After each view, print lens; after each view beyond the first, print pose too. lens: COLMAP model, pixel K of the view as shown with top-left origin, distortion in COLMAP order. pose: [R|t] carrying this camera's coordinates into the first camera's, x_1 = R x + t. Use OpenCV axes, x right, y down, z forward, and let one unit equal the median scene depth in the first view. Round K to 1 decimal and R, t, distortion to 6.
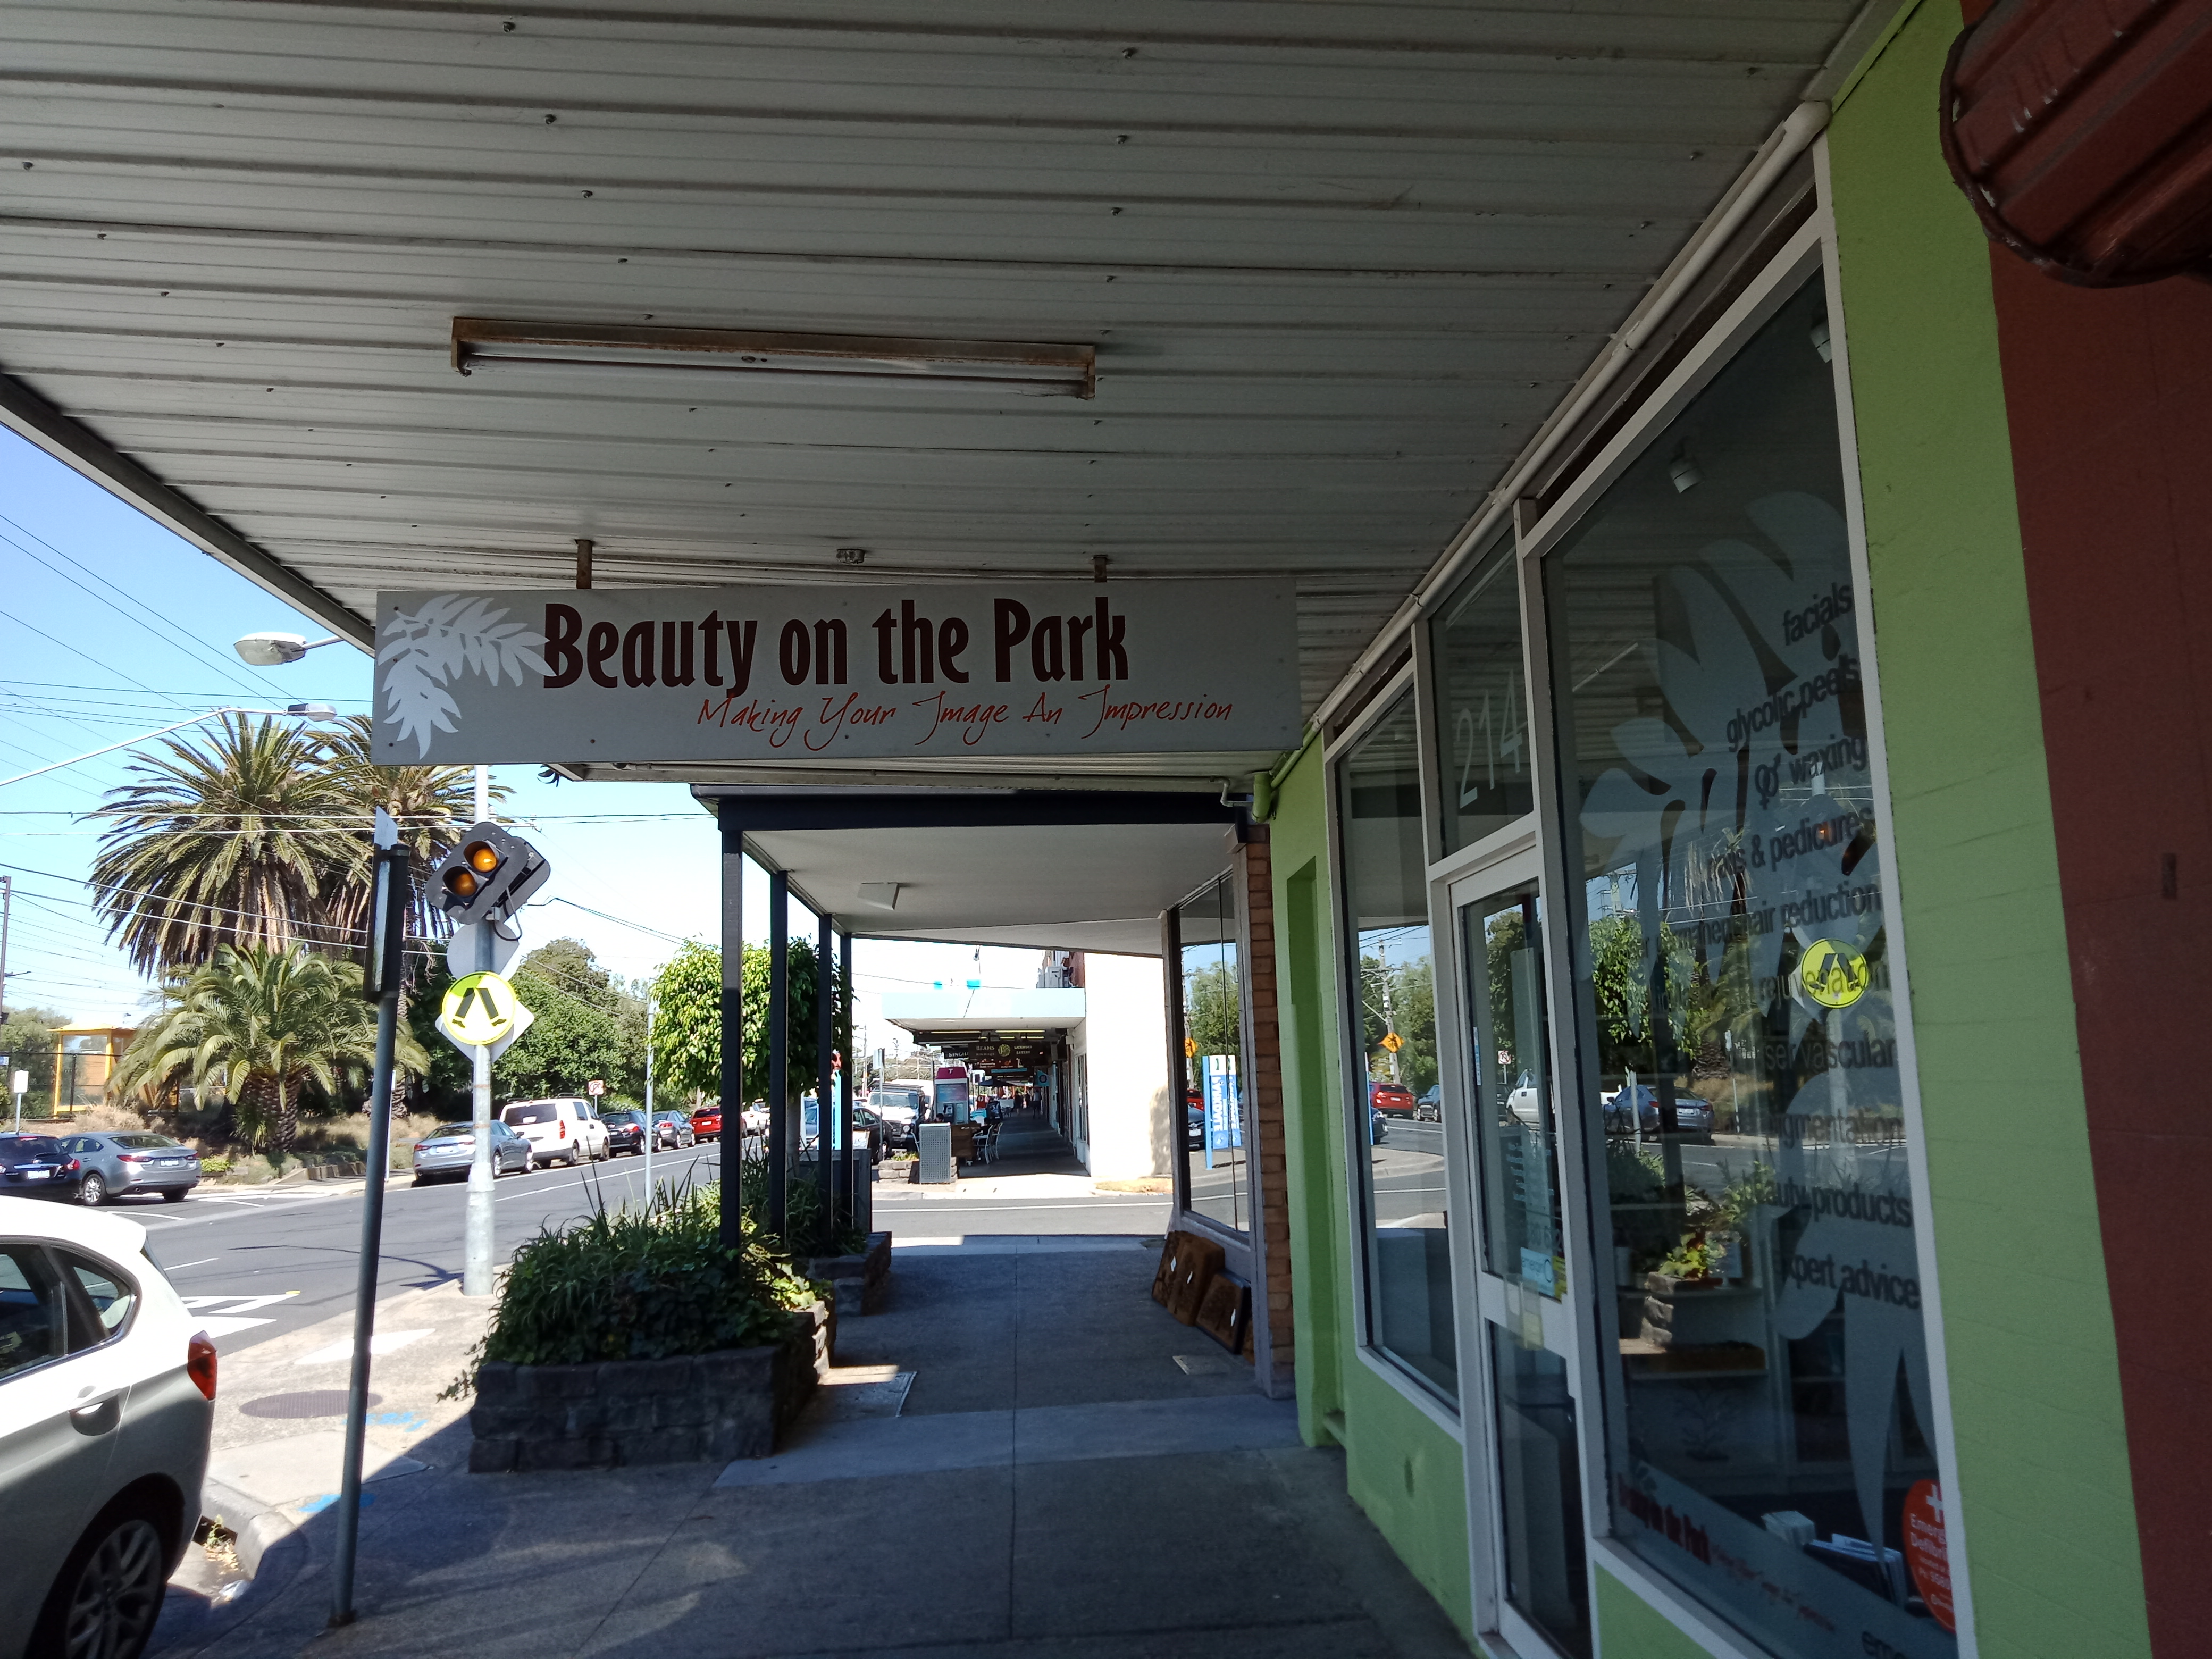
lens RADIAL K [[1612.6, 0, 1101.8], [0, 1612.6, 852.5], [0, 0, 1]] dist [0.037649, -0.035392]
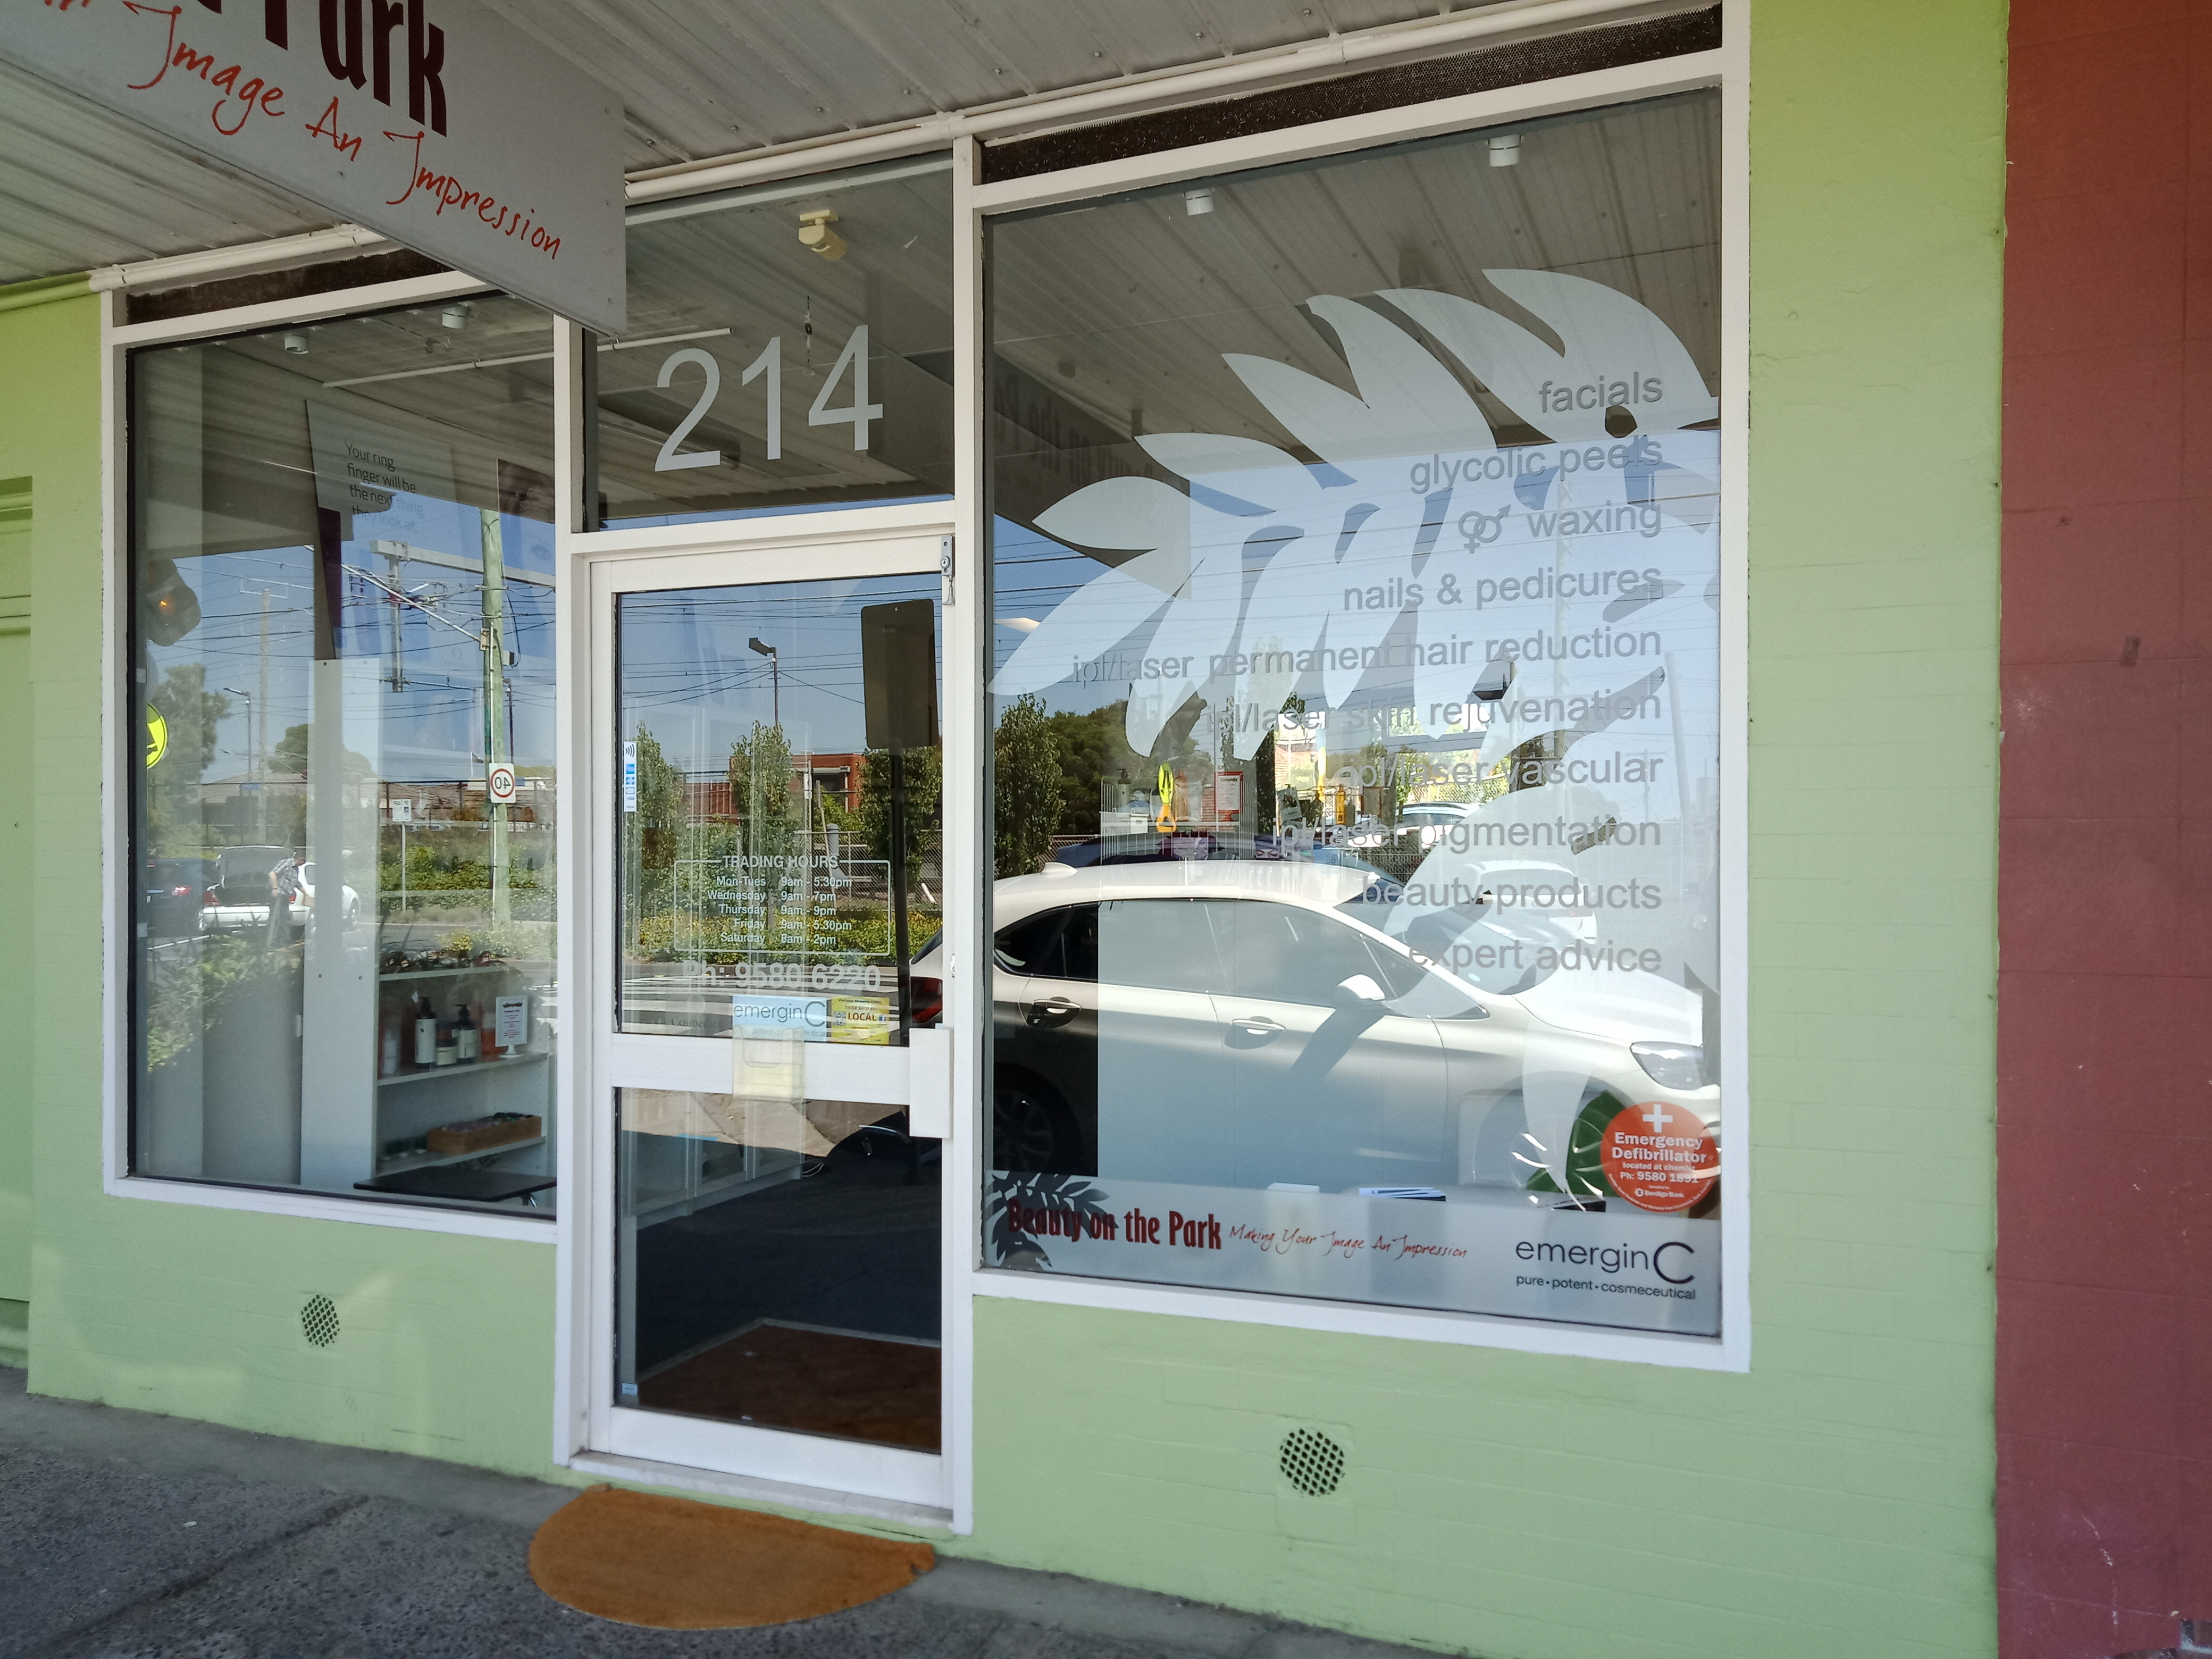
lens RADIAL K [[1612.6, 0, 1101.8], [0, 1612.6, 852.5], [0, 0, 1]] dist [0.037649, -0.035392]
pose [[0.425215, 0.036198, 0.904368, -0.445804], [-0.141941, 0.989503, 0.027132, 0.117270], [-0.893893, -0.139904, 0.425890, 0.467157]]
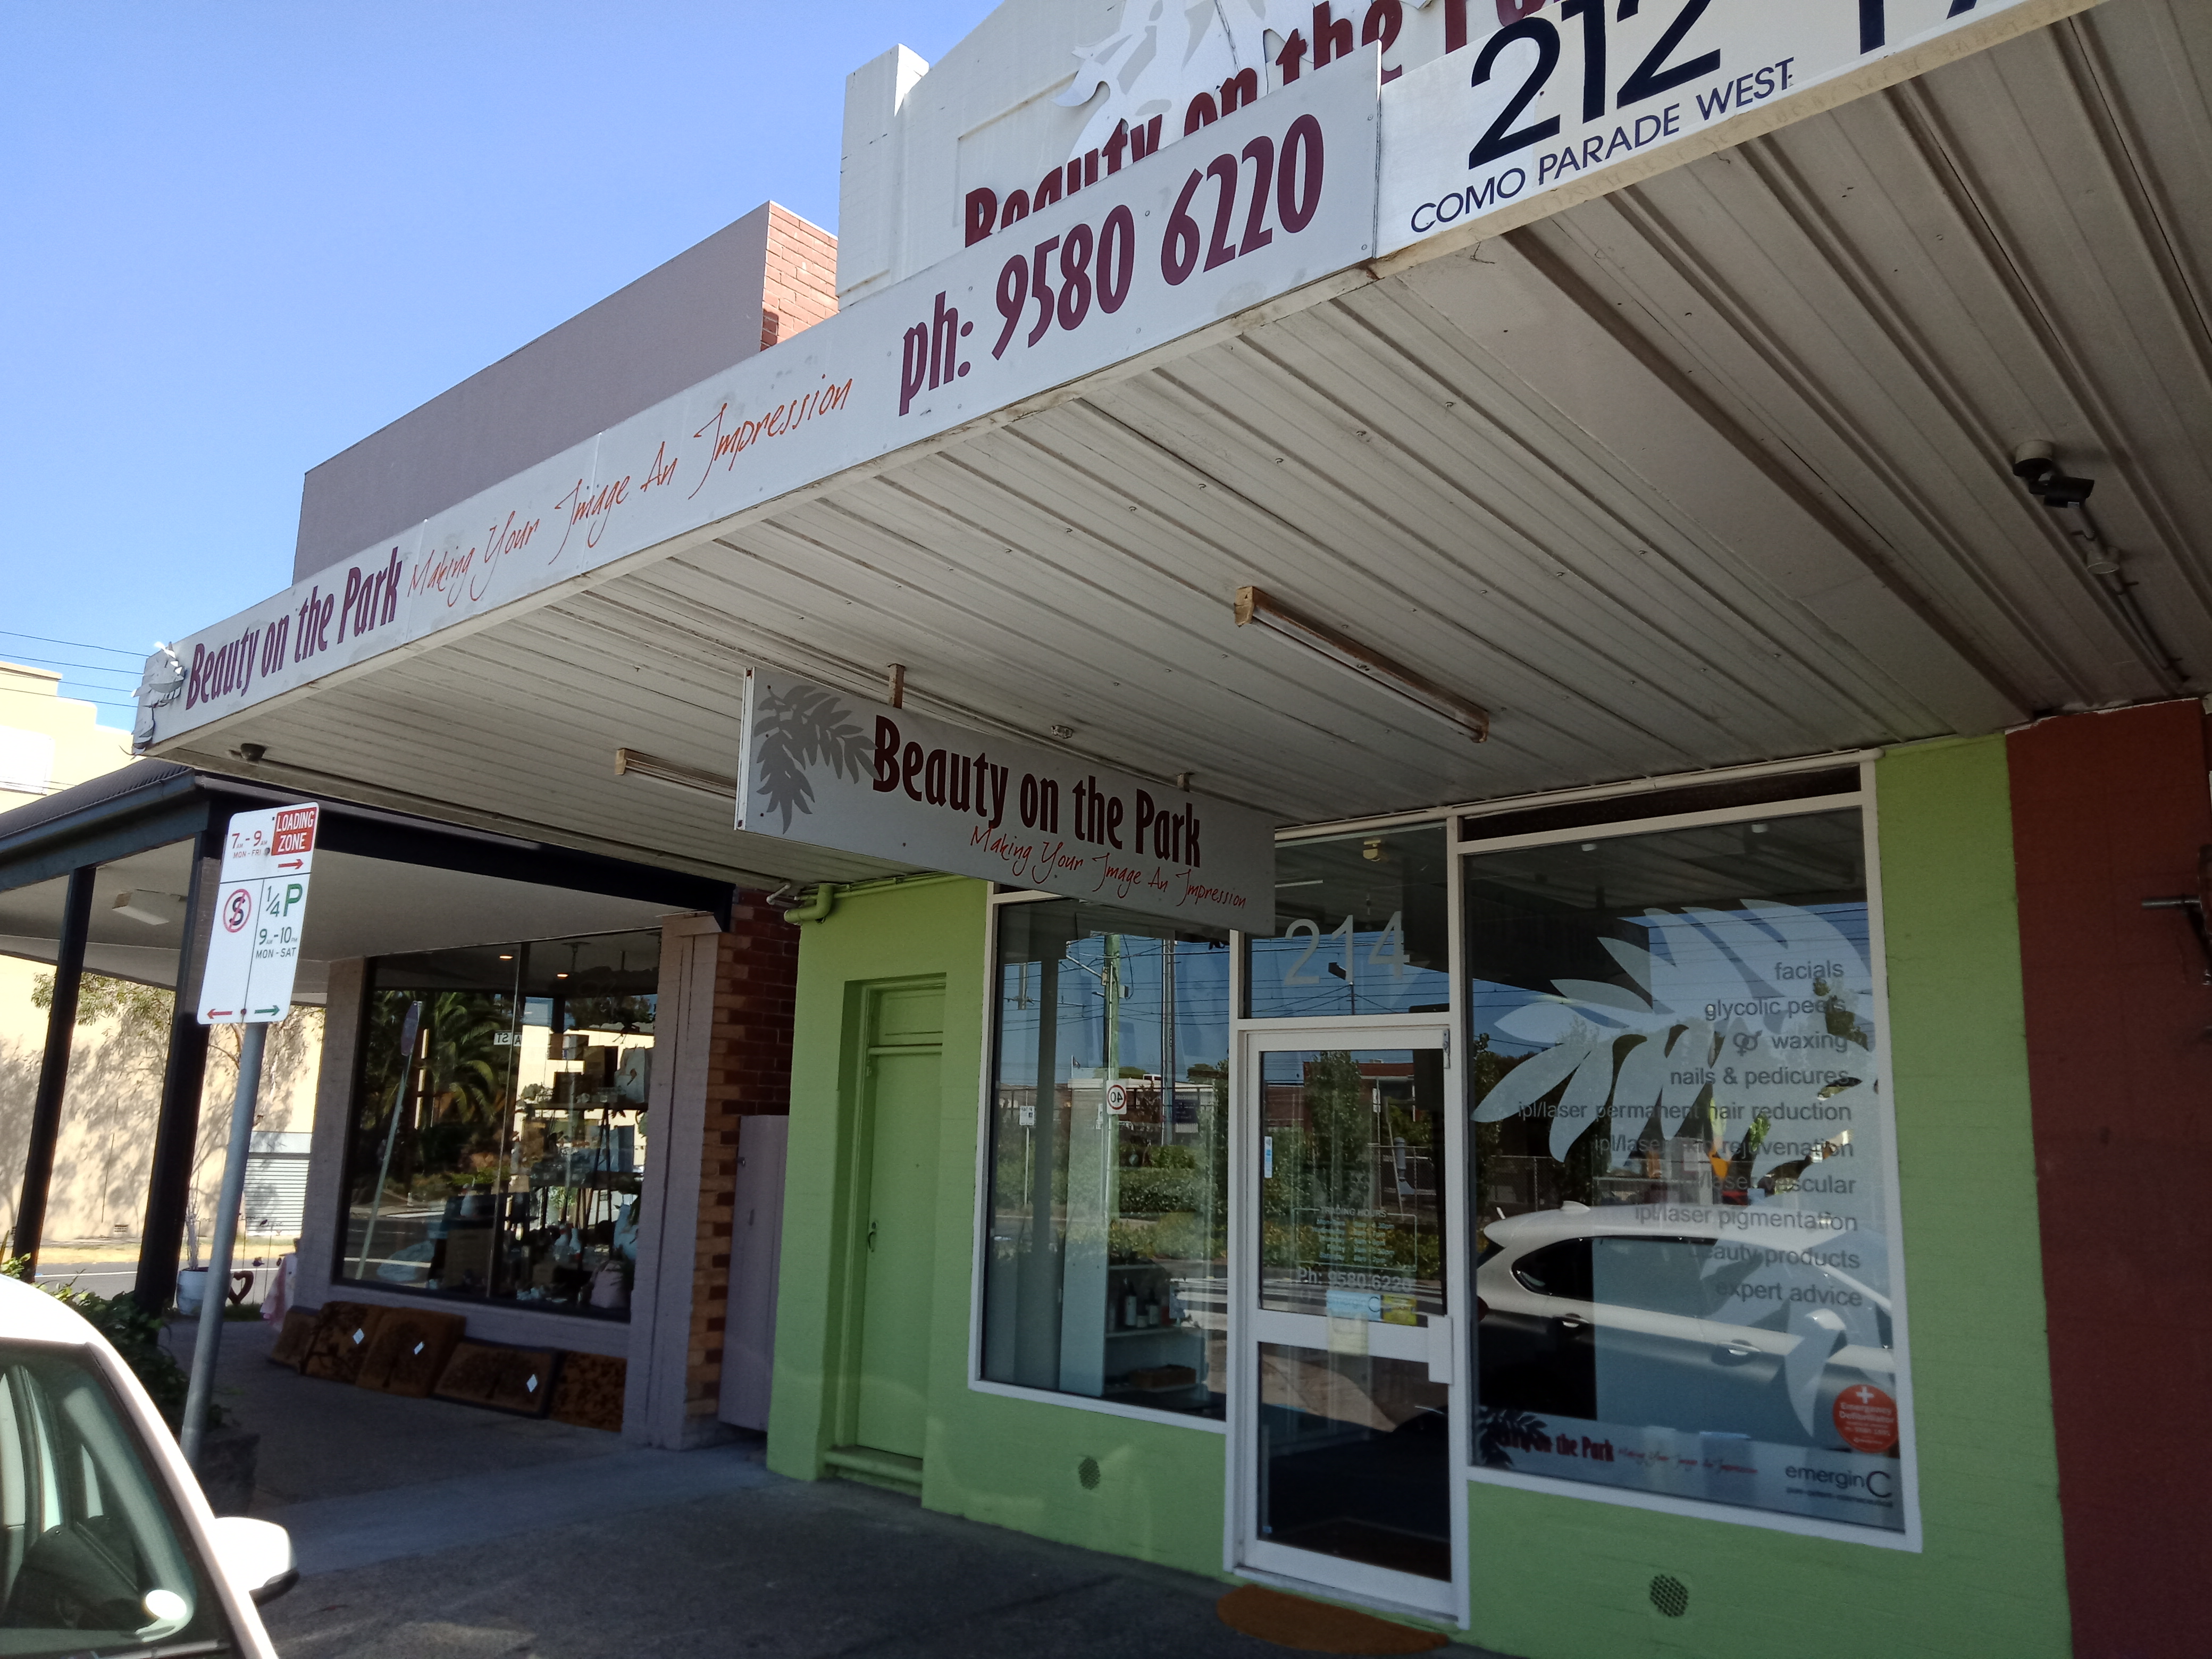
lens RADIAL K [[1612.6, 0, 1101.8], [0, 1612.6, 852.5], [0, 0, 1]] dist [0.037649, -0.035392]
pose [[0.705963, 0.180727, 0.684802, -0.986274], [-0.150678, 0.983085, -0.104114, 0.033888], [-0.692035, -0.029684, 0.721254, 0.080233]]
